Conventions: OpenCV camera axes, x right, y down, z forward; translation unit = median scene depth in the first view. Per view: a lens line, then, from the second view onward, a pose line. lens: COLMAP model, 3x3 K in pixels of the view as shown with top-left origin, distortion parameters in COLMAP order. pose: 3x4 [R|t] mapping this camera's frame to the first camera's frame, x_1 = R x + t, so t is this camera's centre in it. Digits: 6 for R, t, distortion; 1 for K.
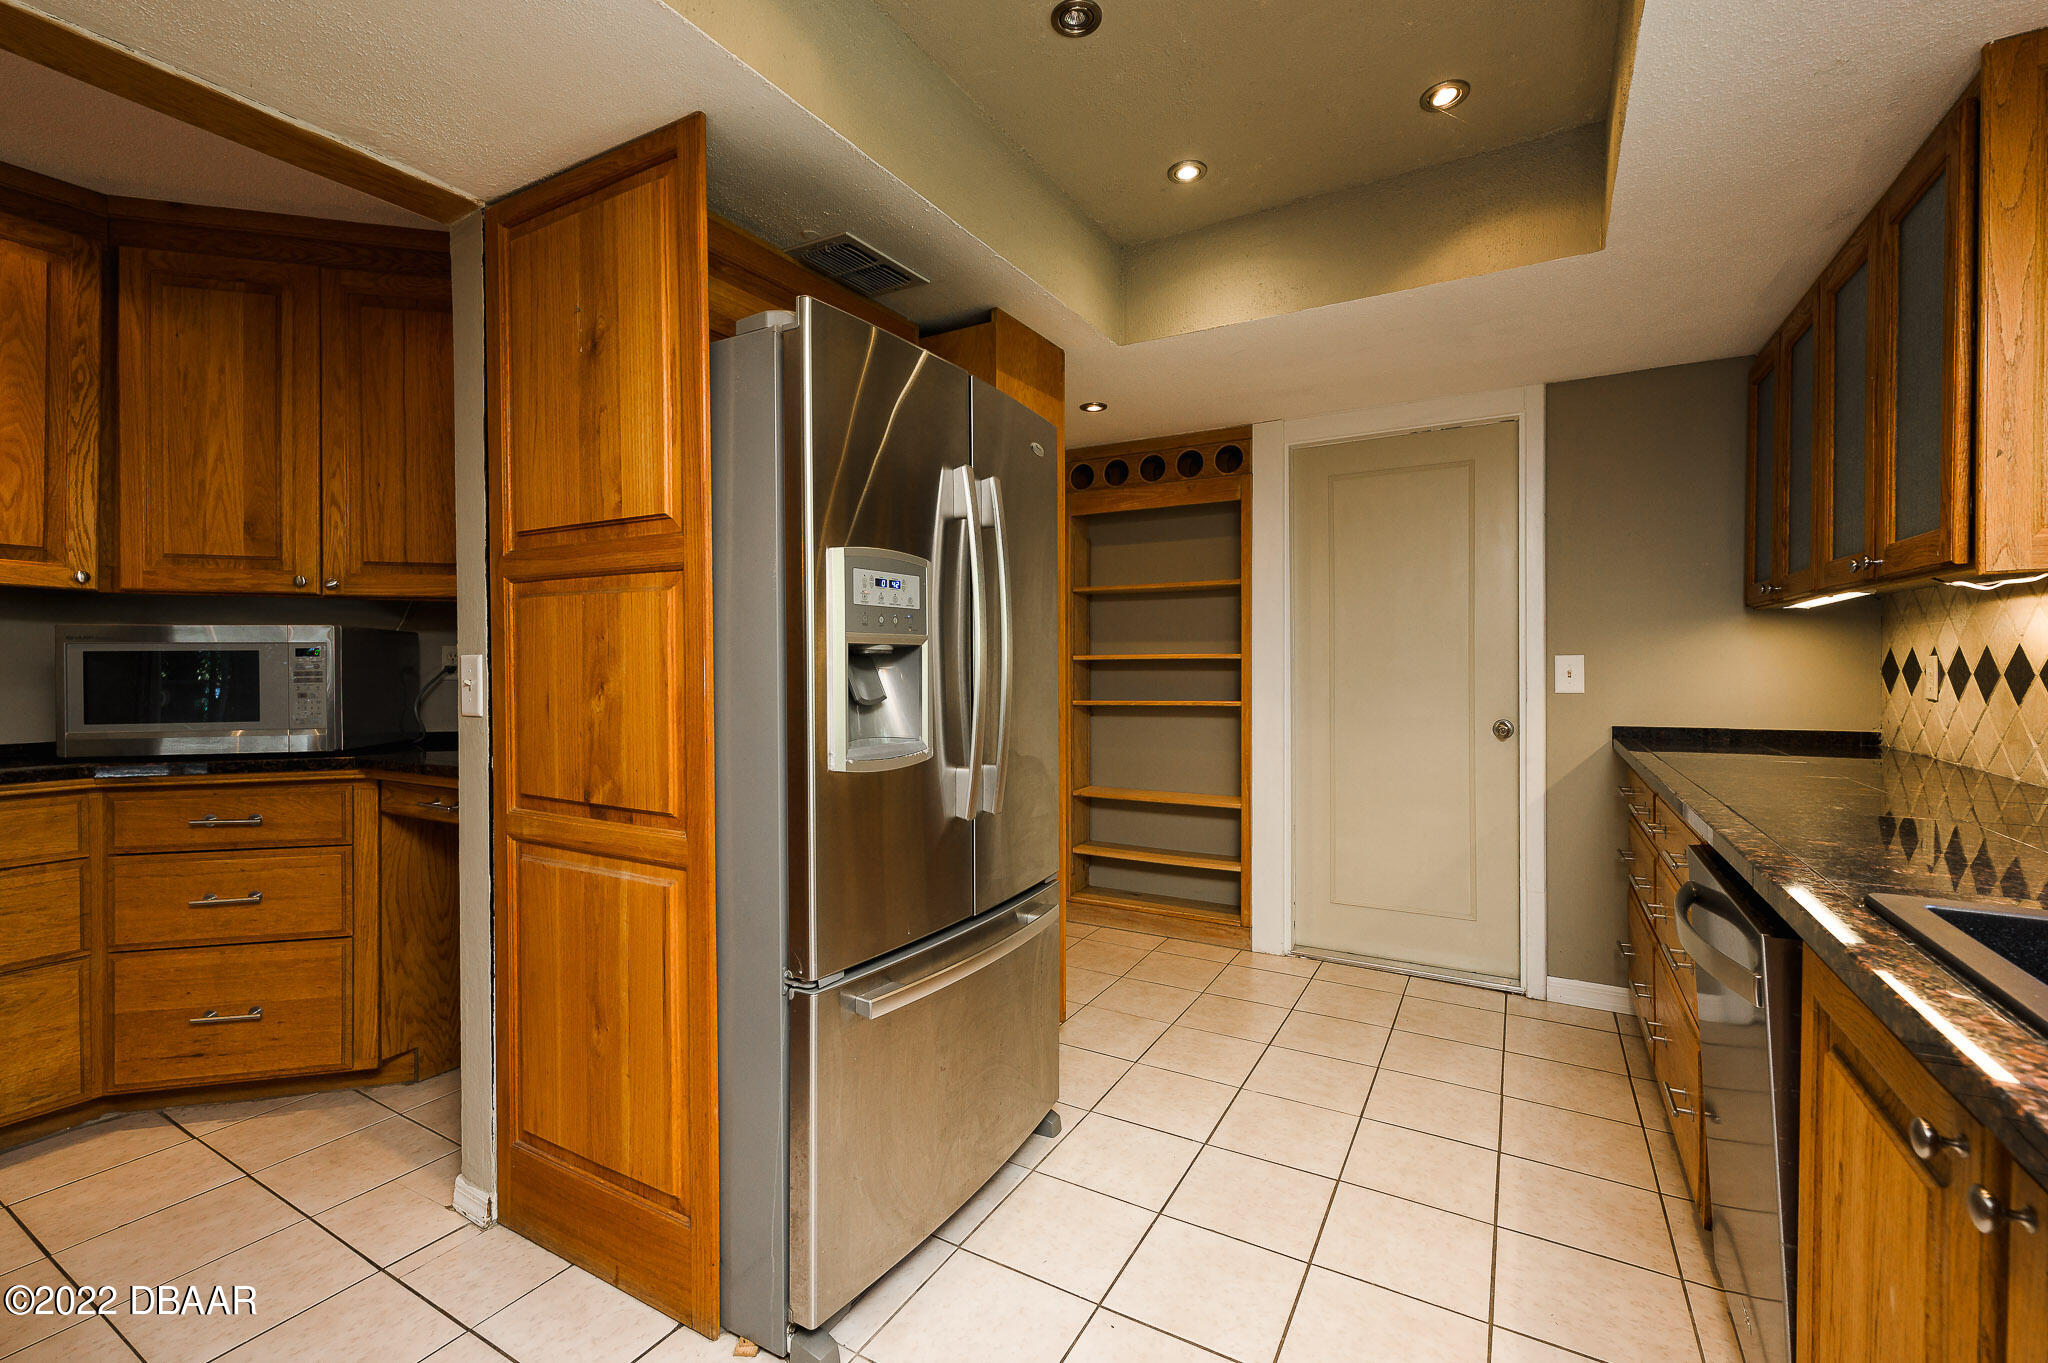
lens RADIAL K [[866.2, 0, 1008.2], [0, 866.2, 673.5], [0, 0, 1]] dist [0.006137, -0.001079]
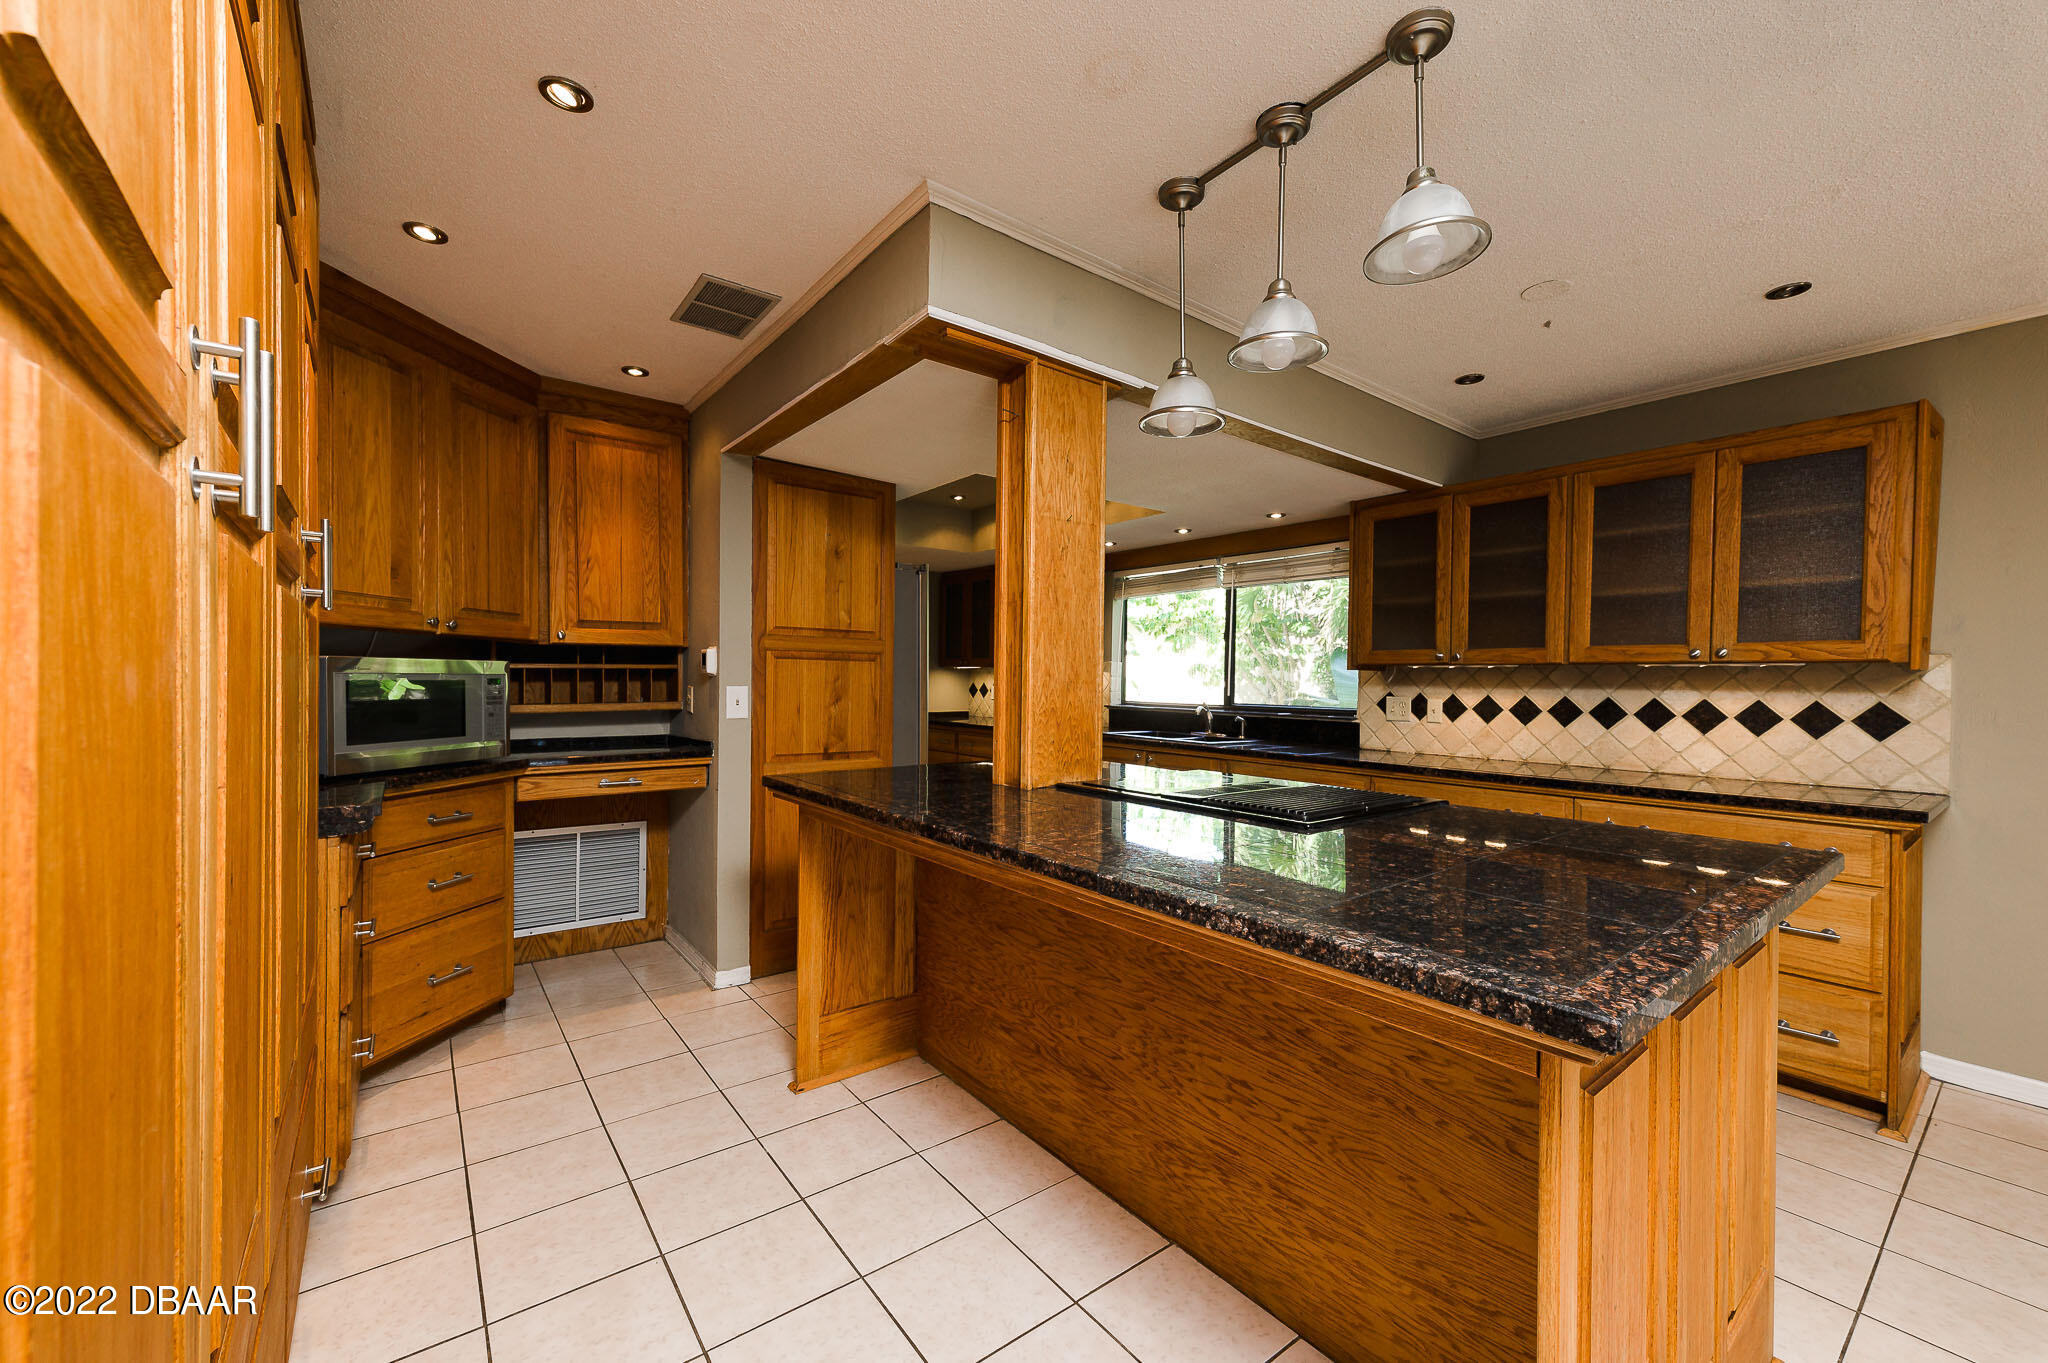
lens RADIAL K [[821.3, 0, 1021.2], [0, 821.3, 694.4], [0, 0, 1]] dist [0.002580, -0.000056]
pose [[0.374939, -0.008194, 0.927013, -1.580800], [0.000222, 0.999962, 0.008750, -0.014848], [-0.927050, -0.003075, 0.374926, -0.186590]]
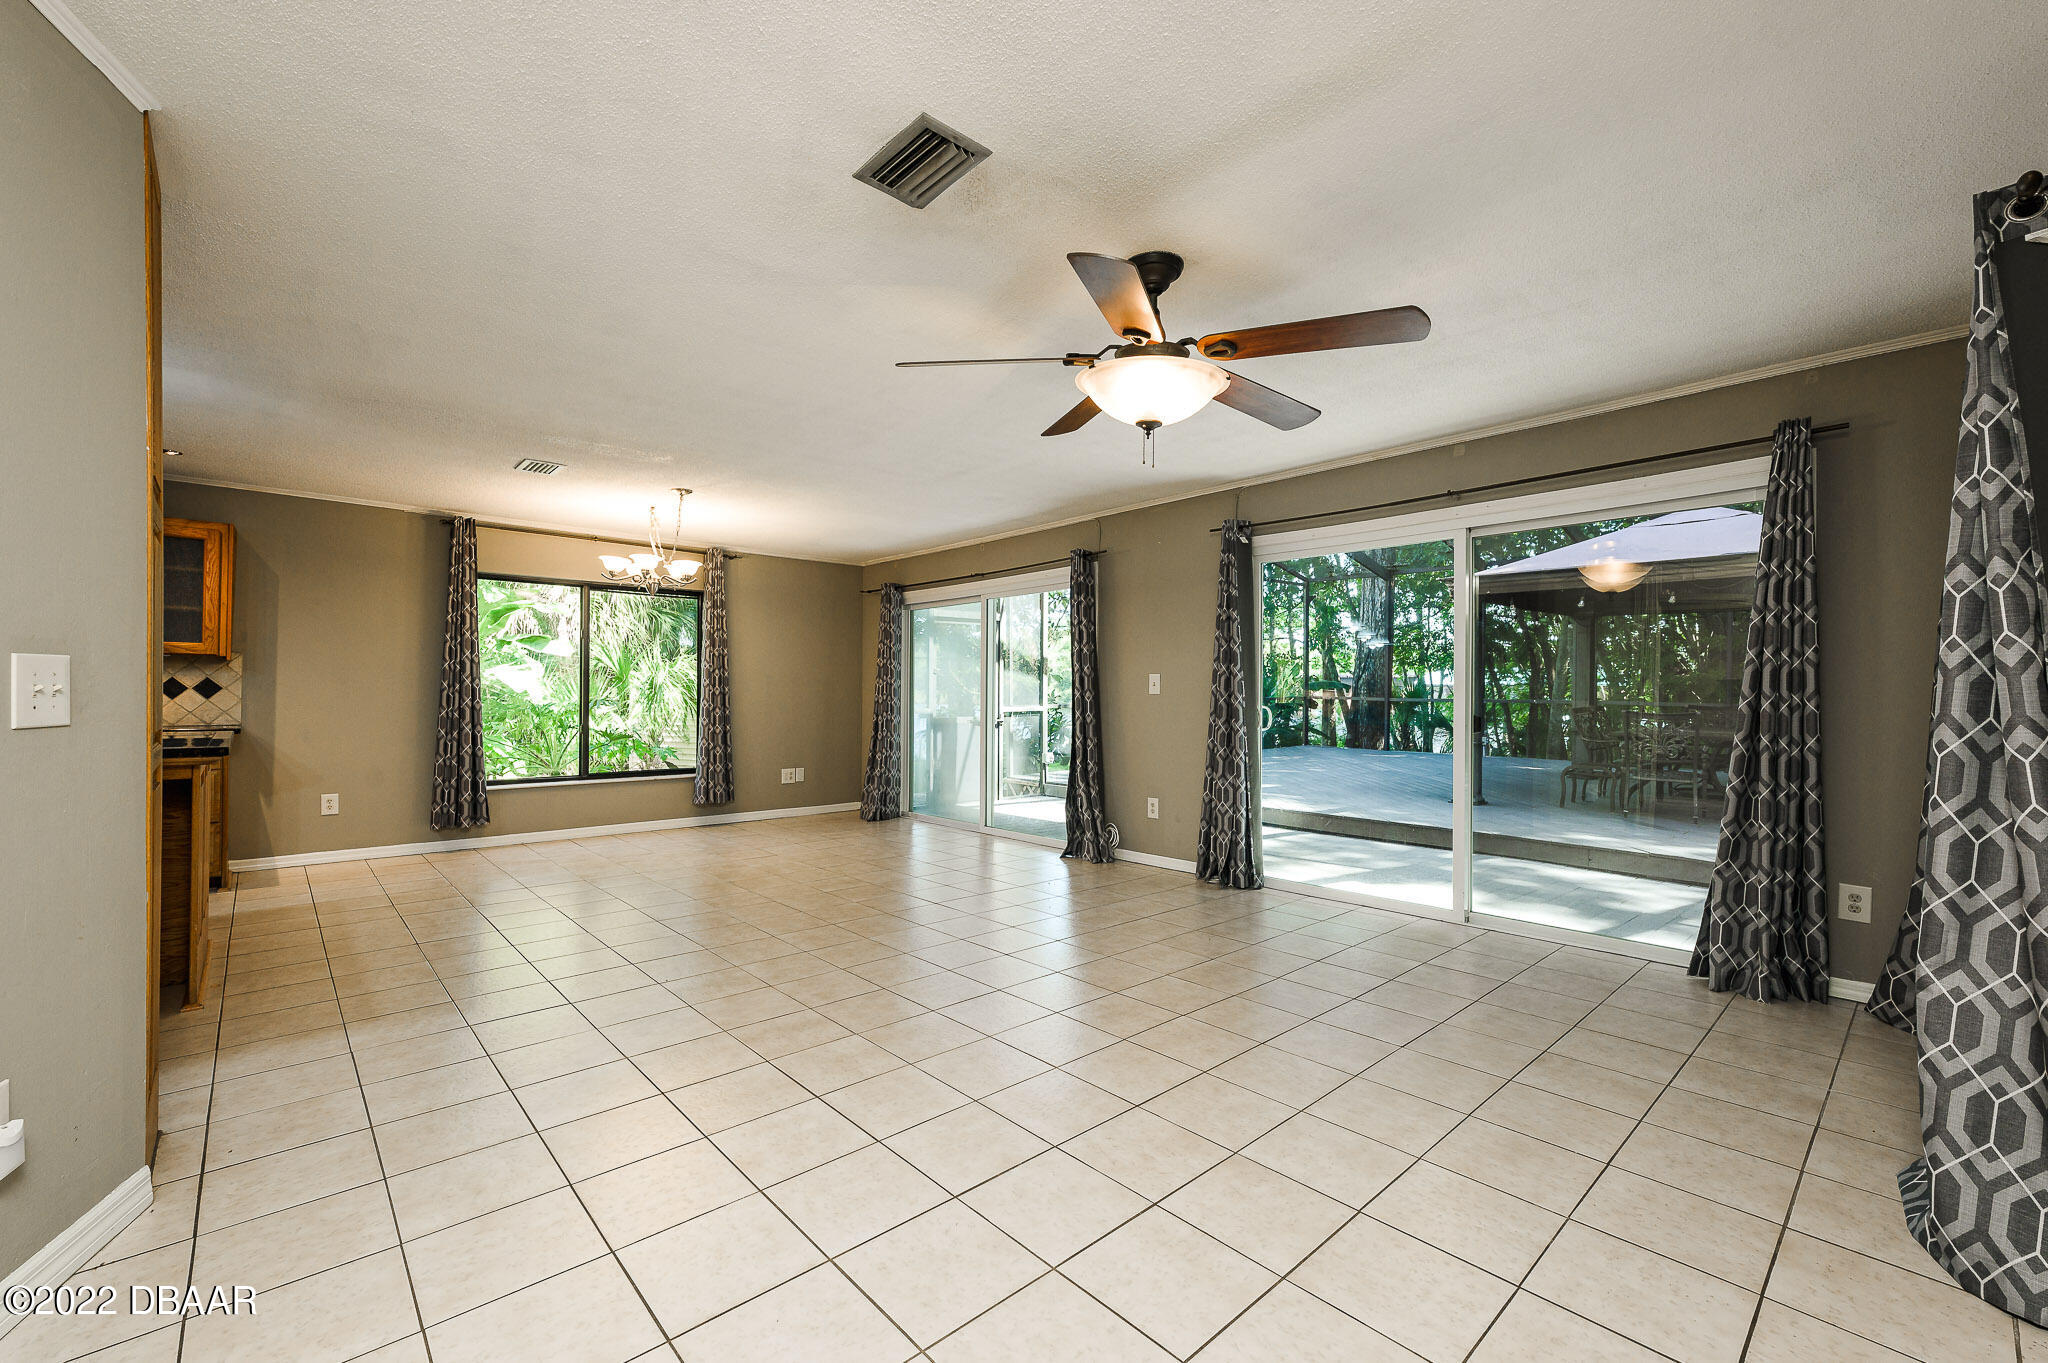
lens RADIAL K [[866.2, 0, 1027.1], [0, 866.2, 689.1], [0, 0, 1]] dist [0.006137, -0.001079]
pose [[-0.953533, -0.007906, 0.301185, -2.716660], [-0.005669, 0.999949, 0.008299, 0.006248], [-0.301236, 0.006206, -0.953530, 0.613776]]
